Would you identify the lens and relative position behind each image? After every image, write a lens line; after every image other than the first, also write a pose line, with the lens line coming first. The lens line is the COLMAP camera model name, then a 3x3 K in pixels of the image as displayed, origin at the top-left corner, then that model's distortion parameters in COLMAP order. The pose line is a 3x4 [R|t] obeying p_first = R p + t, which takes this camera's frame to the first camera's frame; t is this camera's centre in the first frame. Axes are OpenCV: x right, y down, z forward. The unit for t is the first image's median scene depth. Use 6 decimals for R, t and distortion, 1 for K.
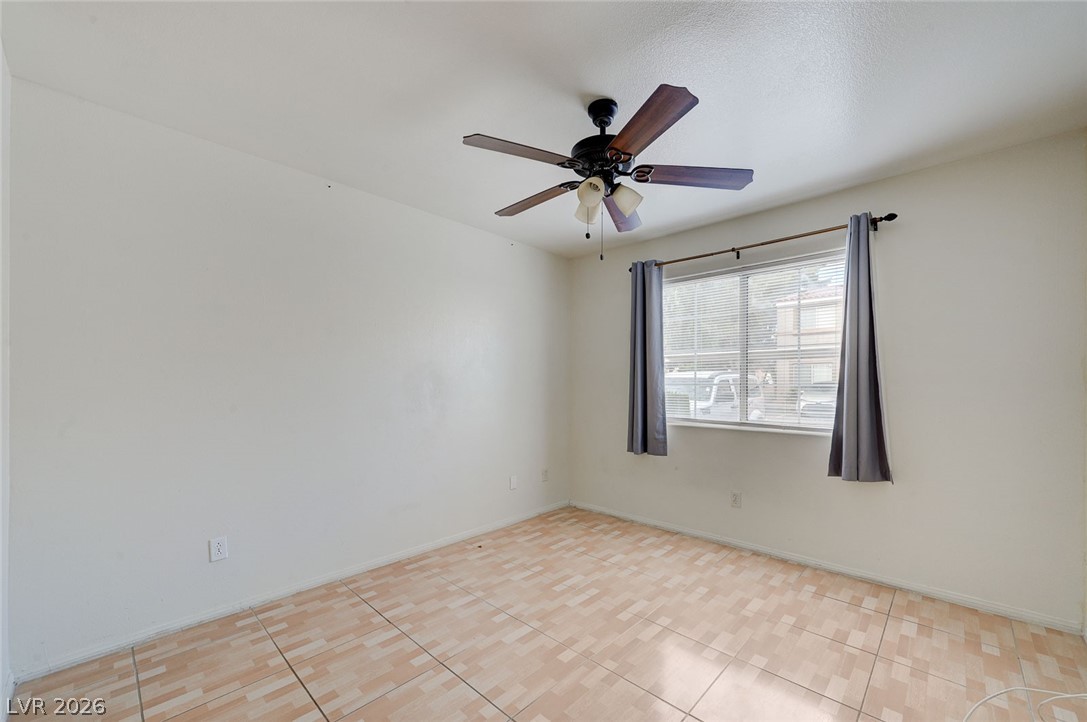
lens RADIAL K [[436.1, 0, 559.4], [0, 436.1, 377.7], [0, 0, 1]] dist [-0.006555, 0.001637]
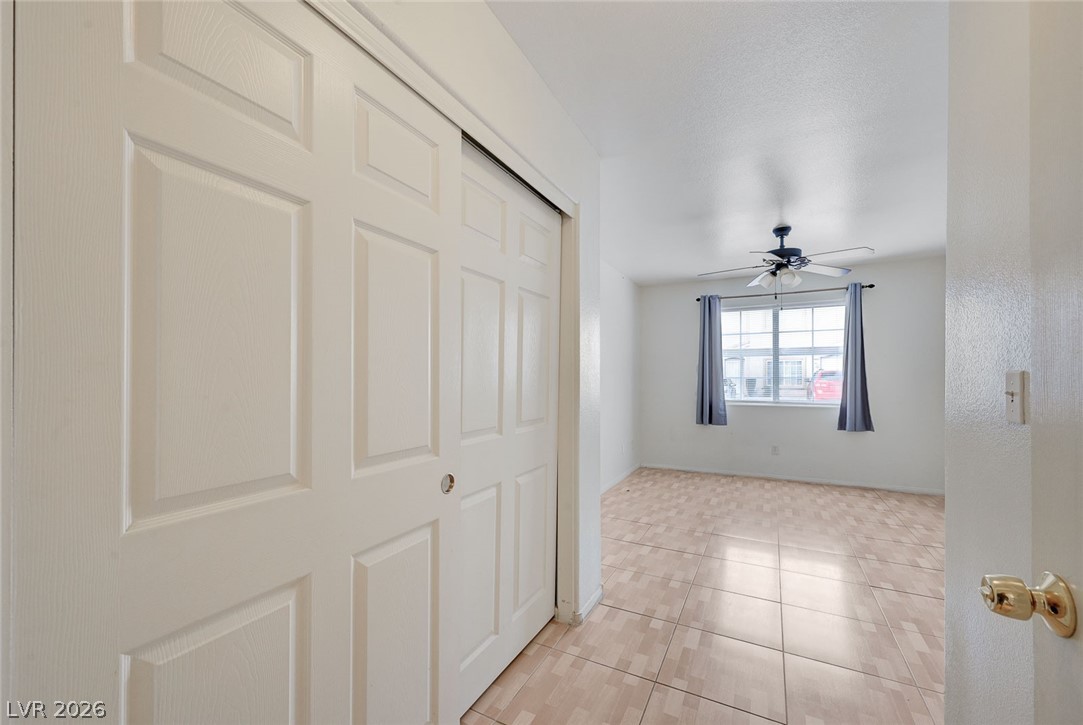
lens RADIAL K [[437.8, 0, 545.0], [0, 437.8, 372.5], [0, 0, 1]] dist [-0.003707, 0.000012]
pose [[0.968567, -0.004415, 0.248714, -0.812823], [0.001749, 0.999939, 0.010940, -0.024733], [-0.248747, -0.010161, 0.968515, -0.346512]]
